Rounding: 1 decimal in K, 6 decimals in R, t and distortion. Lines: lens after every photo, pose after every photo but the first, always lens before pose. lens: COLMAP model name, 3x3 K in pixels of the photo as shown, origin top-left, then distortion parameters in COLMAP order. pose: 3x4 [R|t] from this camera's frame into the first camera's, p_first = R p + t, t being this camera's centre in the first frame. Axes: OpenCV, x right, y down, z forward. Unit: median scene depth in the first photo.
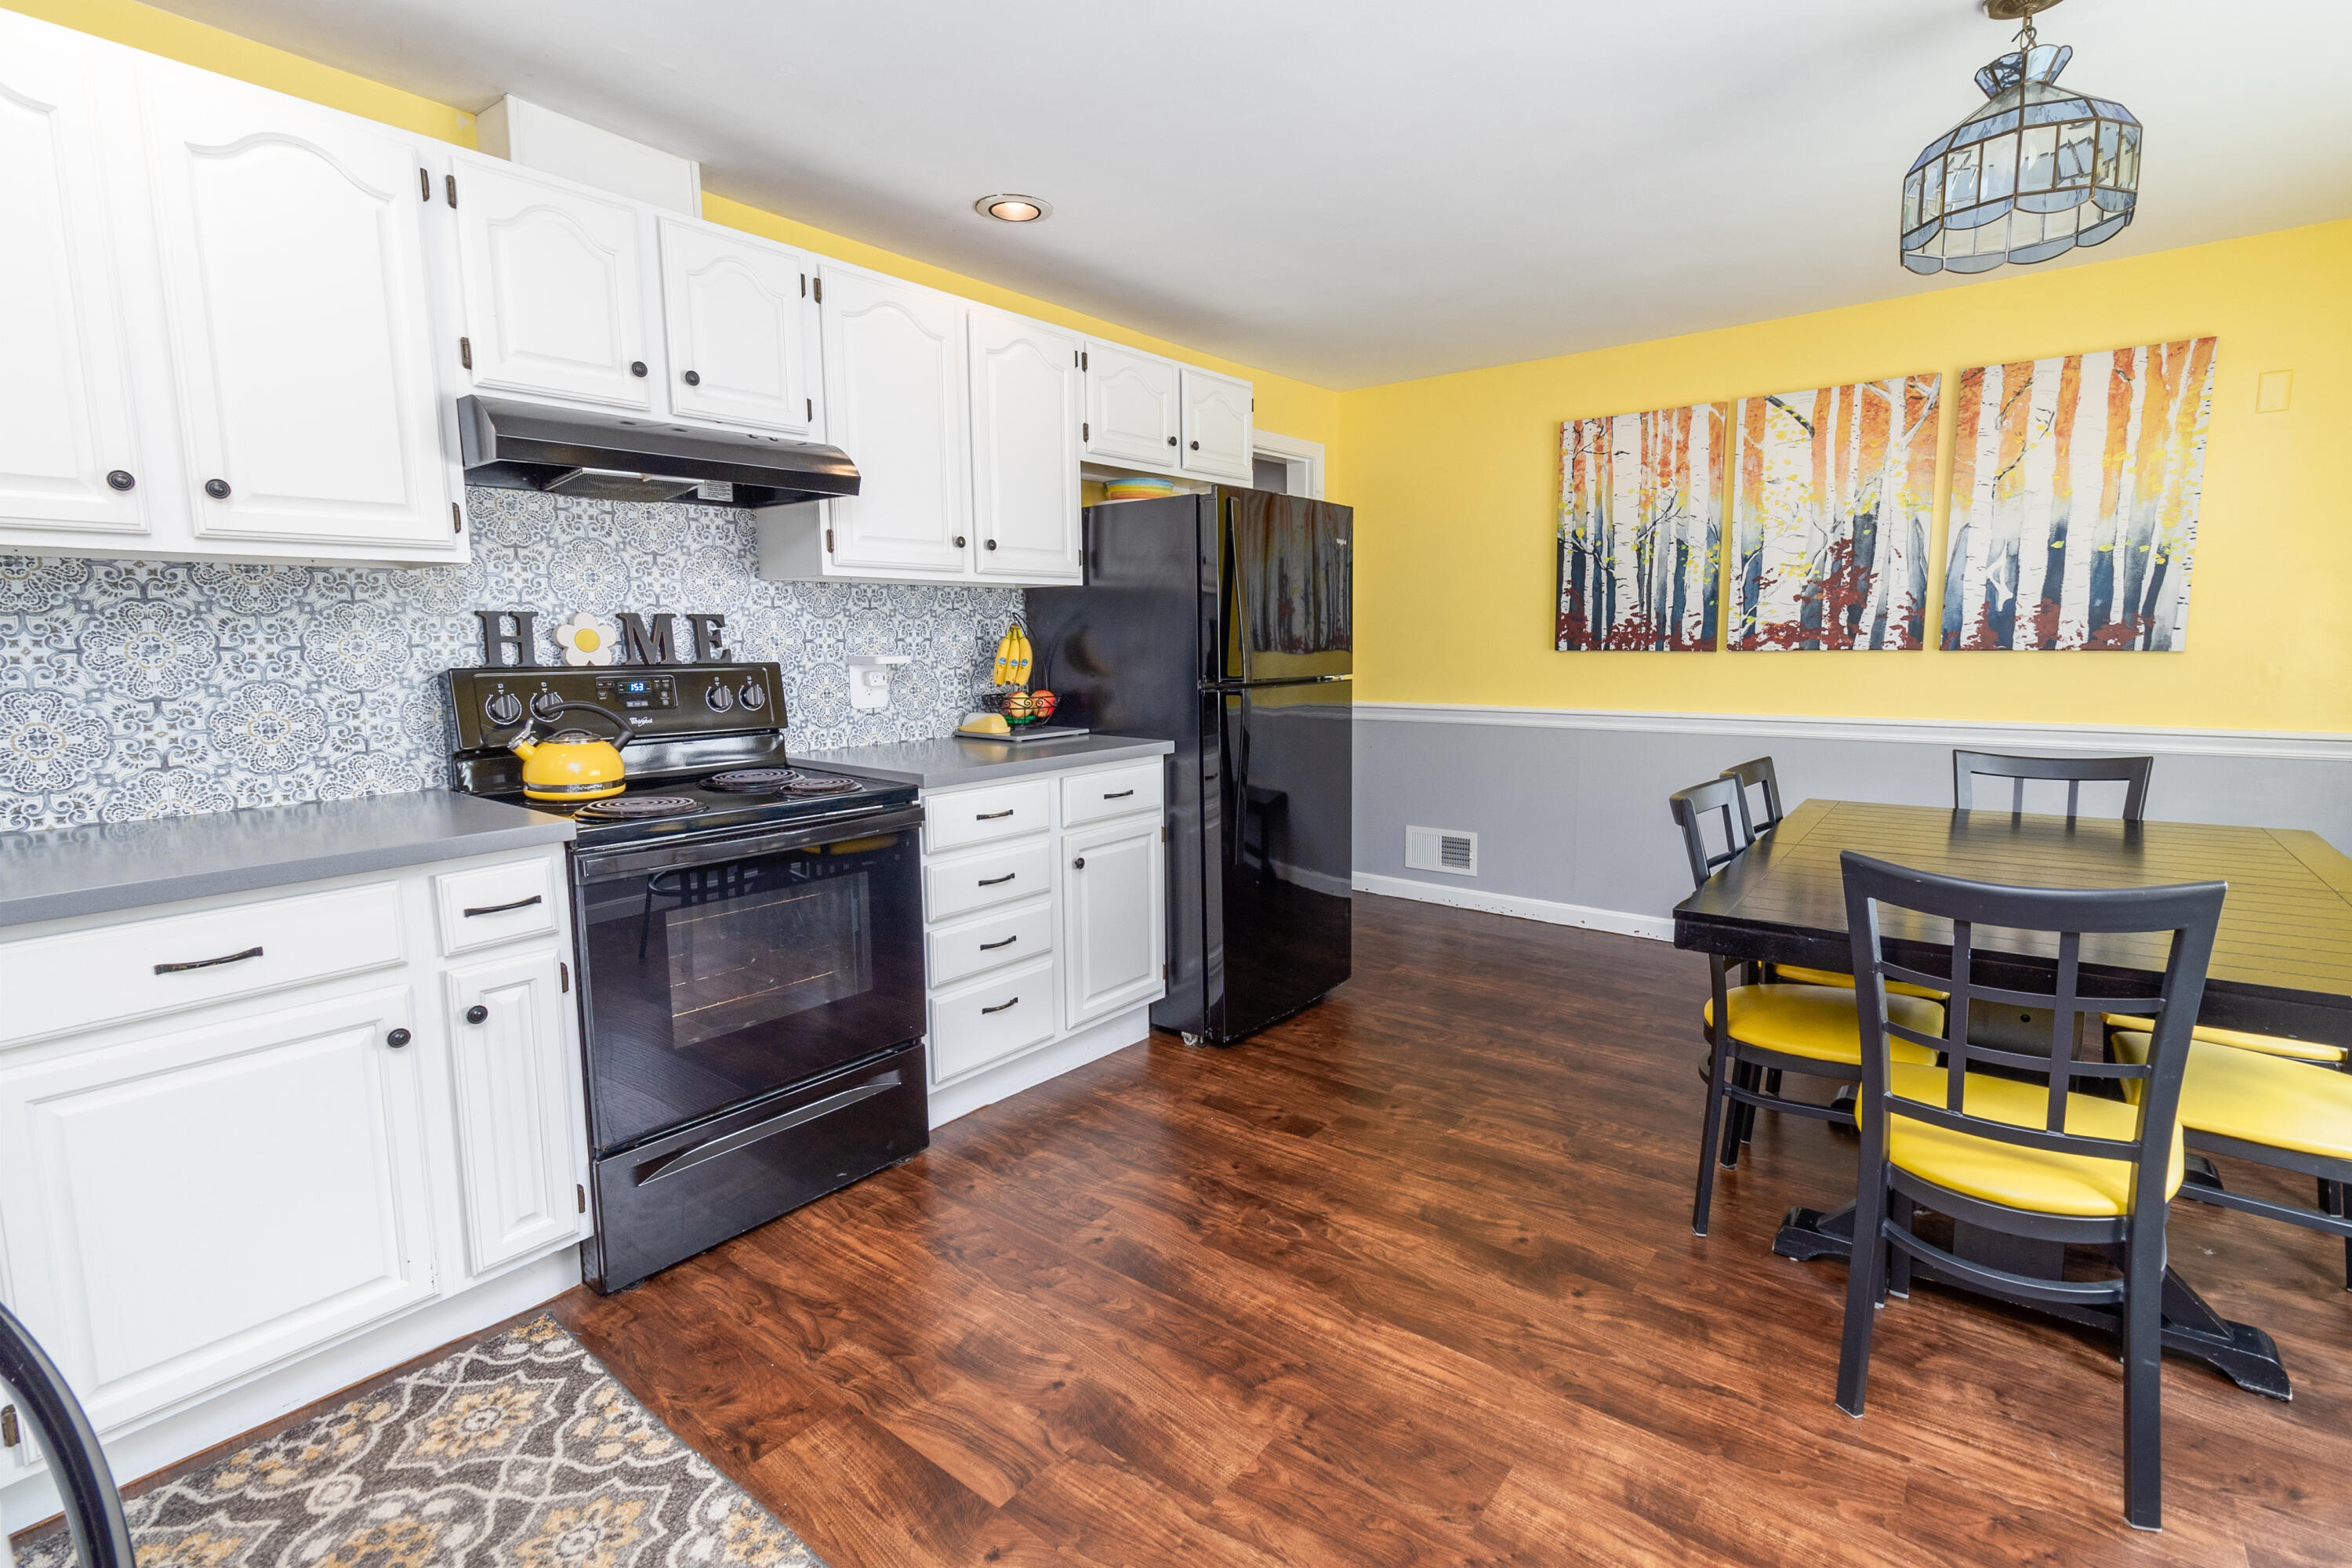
lens RADIAL K [[1079.1, 0, 1188.4], [0, 1079.1, 769.8], [0, 0, 1]] dist [0.003207, -0.001351]
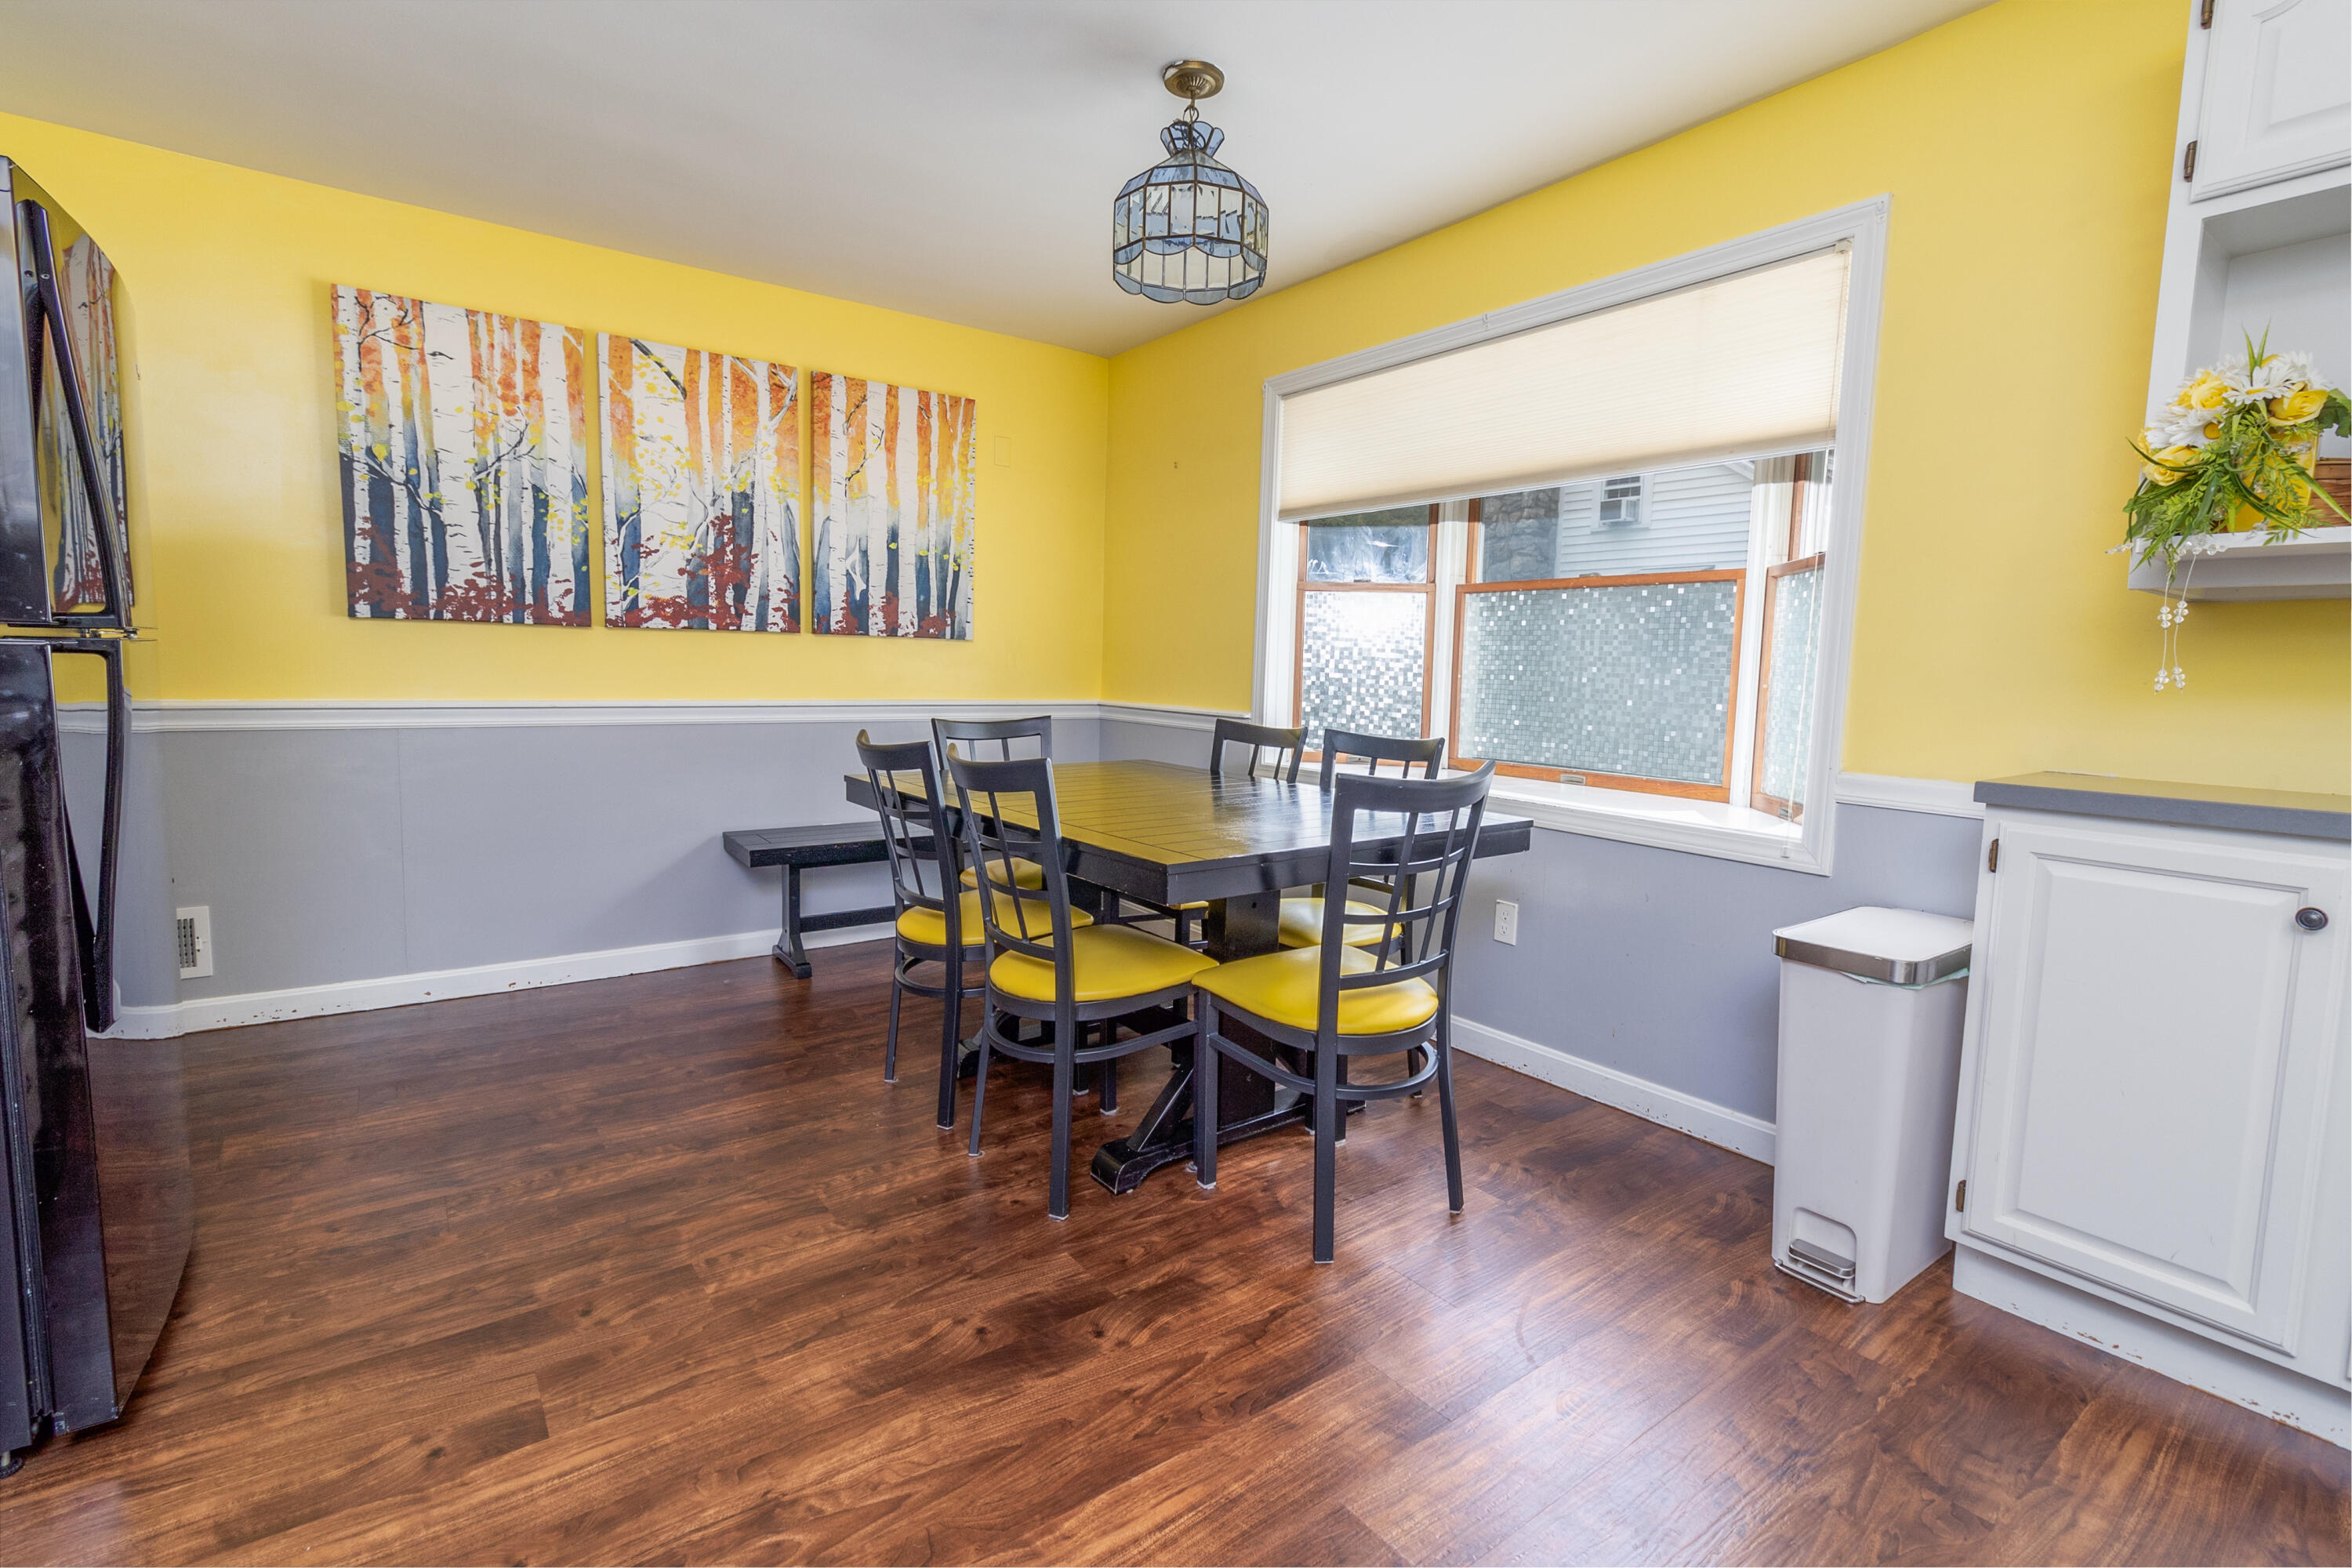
lens RADIAL K [[1079.1, 0, 1194.0], [0, 1079.1, 764.5], [0, 0, 1]] dist [0.003207, -0.001351]
pose [[0.259309, -0.071504, 0.963144, -0.256854], [0.092332, 0.994523, 0.048975, -0.000900], [-0.961371, 0.076229, 0.264491, 0.409323]]
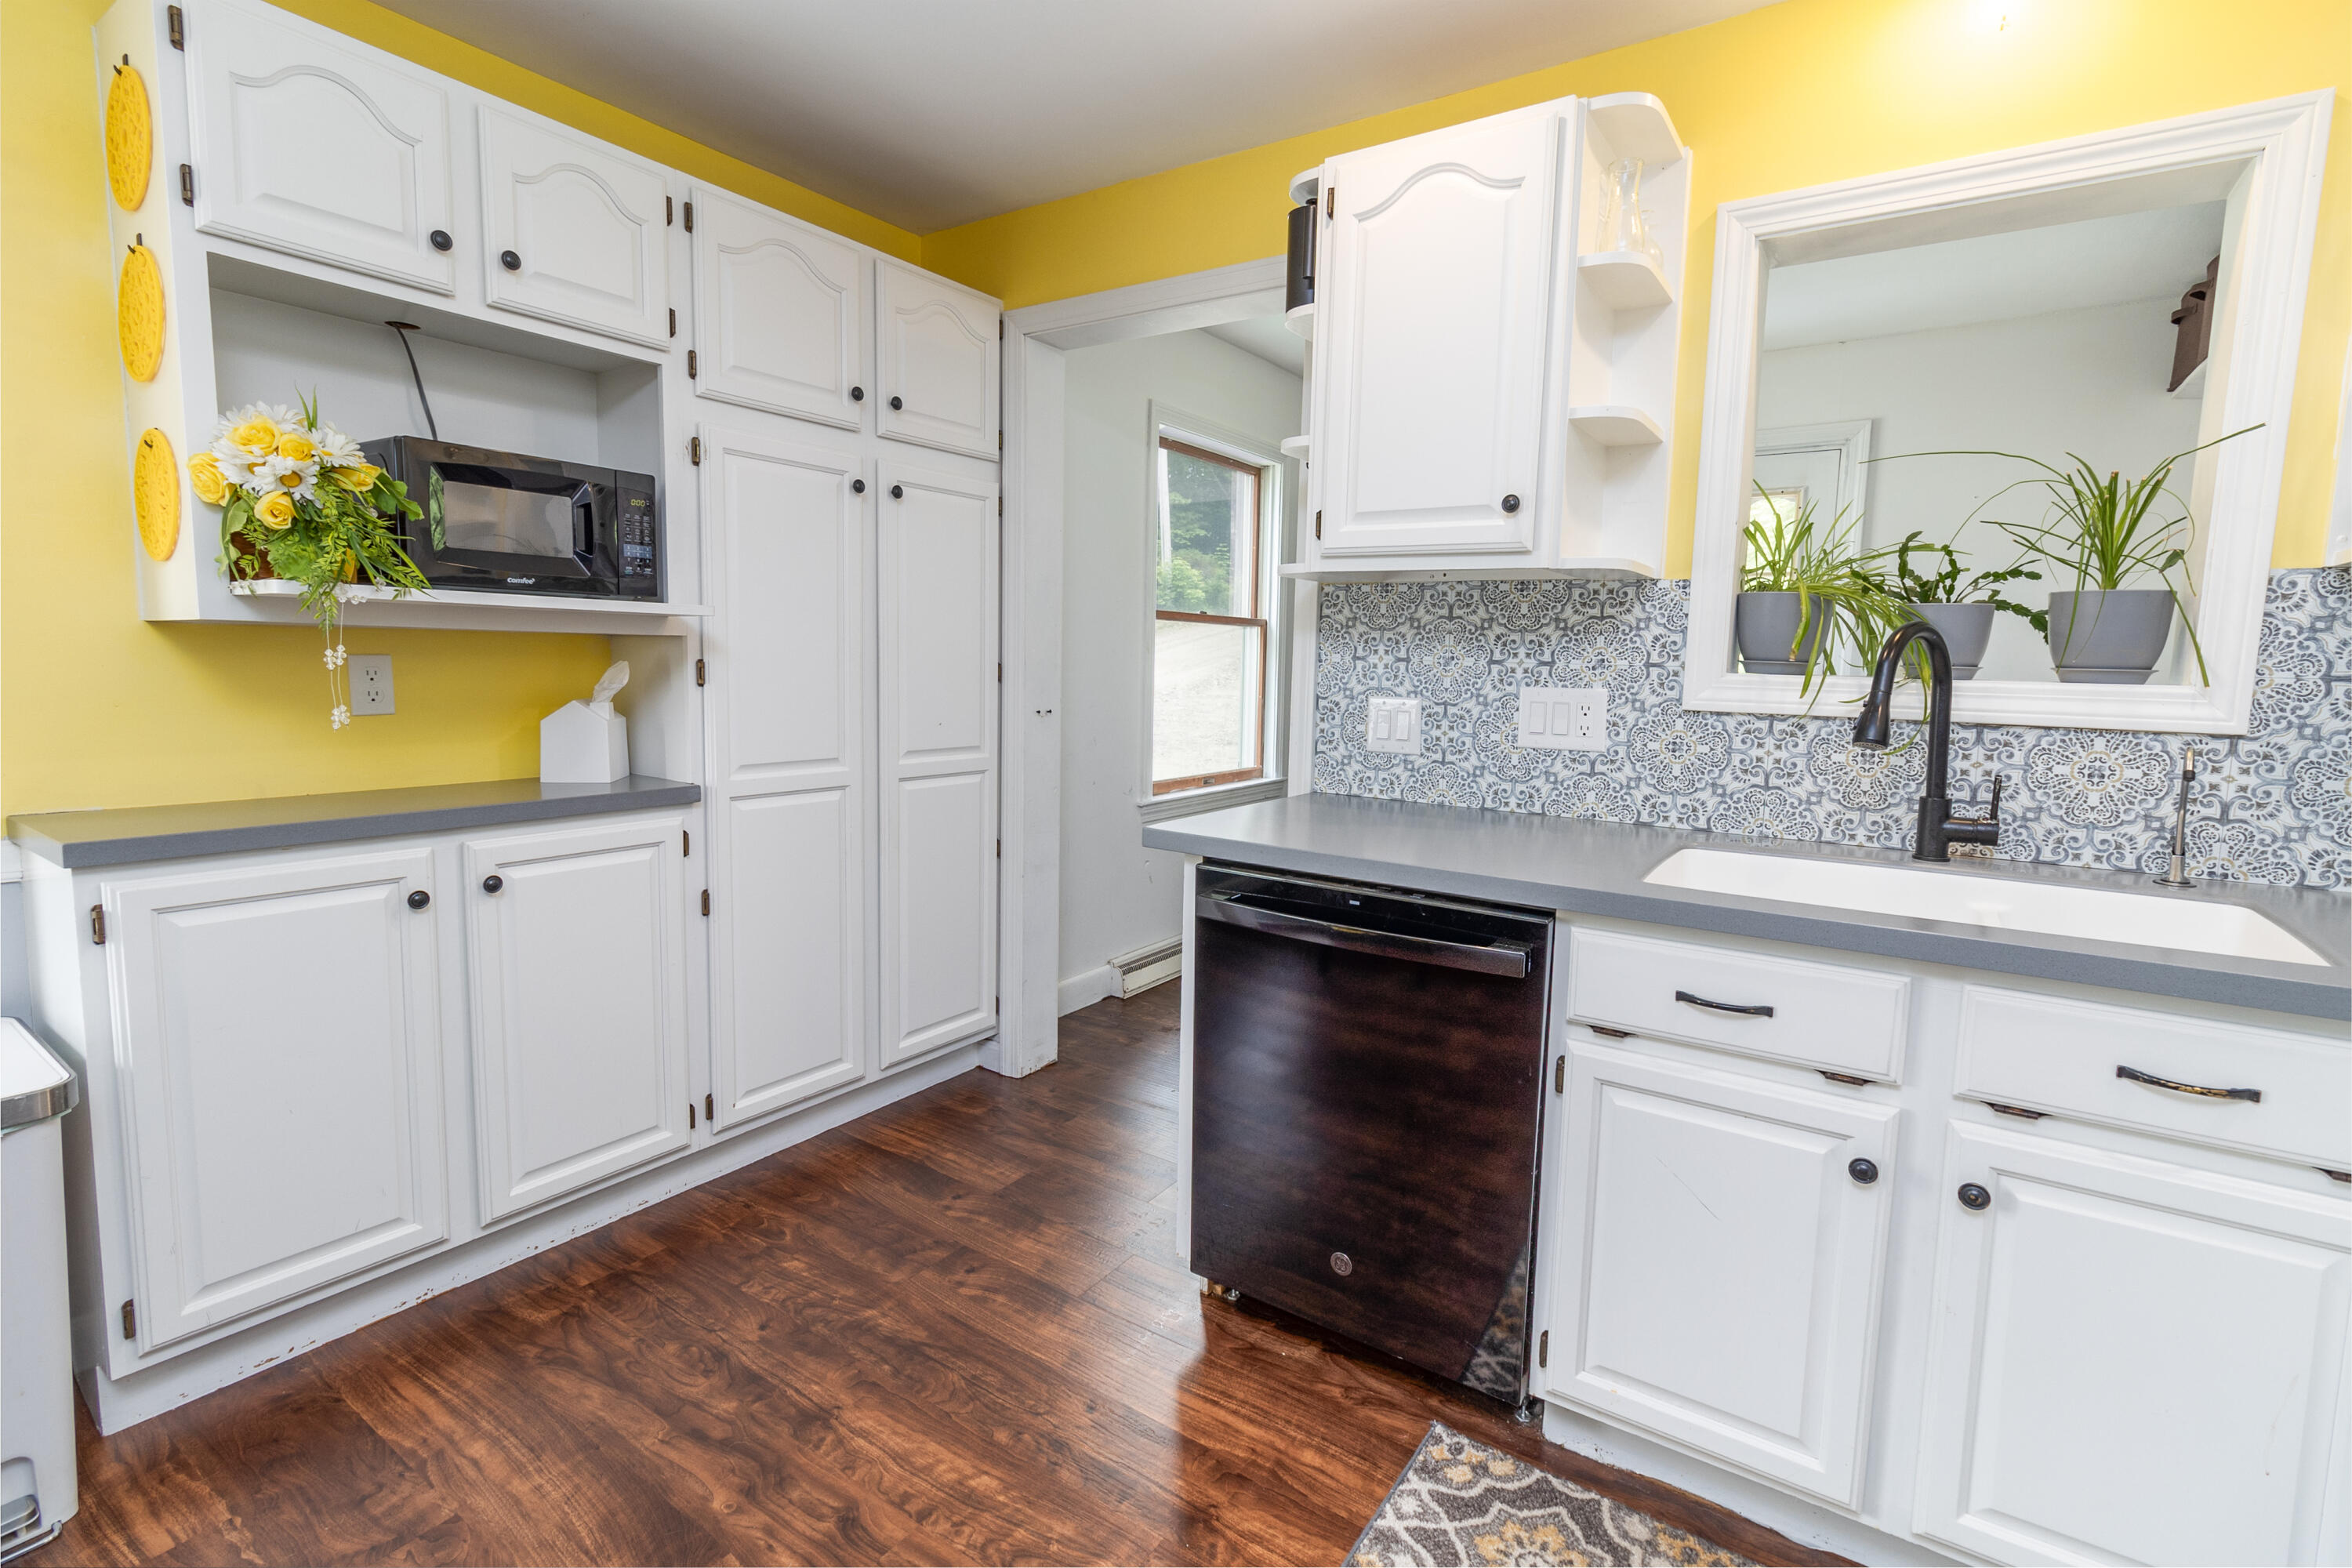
lens RADIAL K [[1079.1, 0, 1190.4], [0, 1079.1, 755.9], [0, 0, 1]] dist [0.003207, -0.001351]
pose [[-0.996757, -0.008888, -0.079977, -0.061209], [-0.026305, 0.975265, 0.219467, -0.074865], [0.076049, 0.220859, -0.972336, 0.635664]]
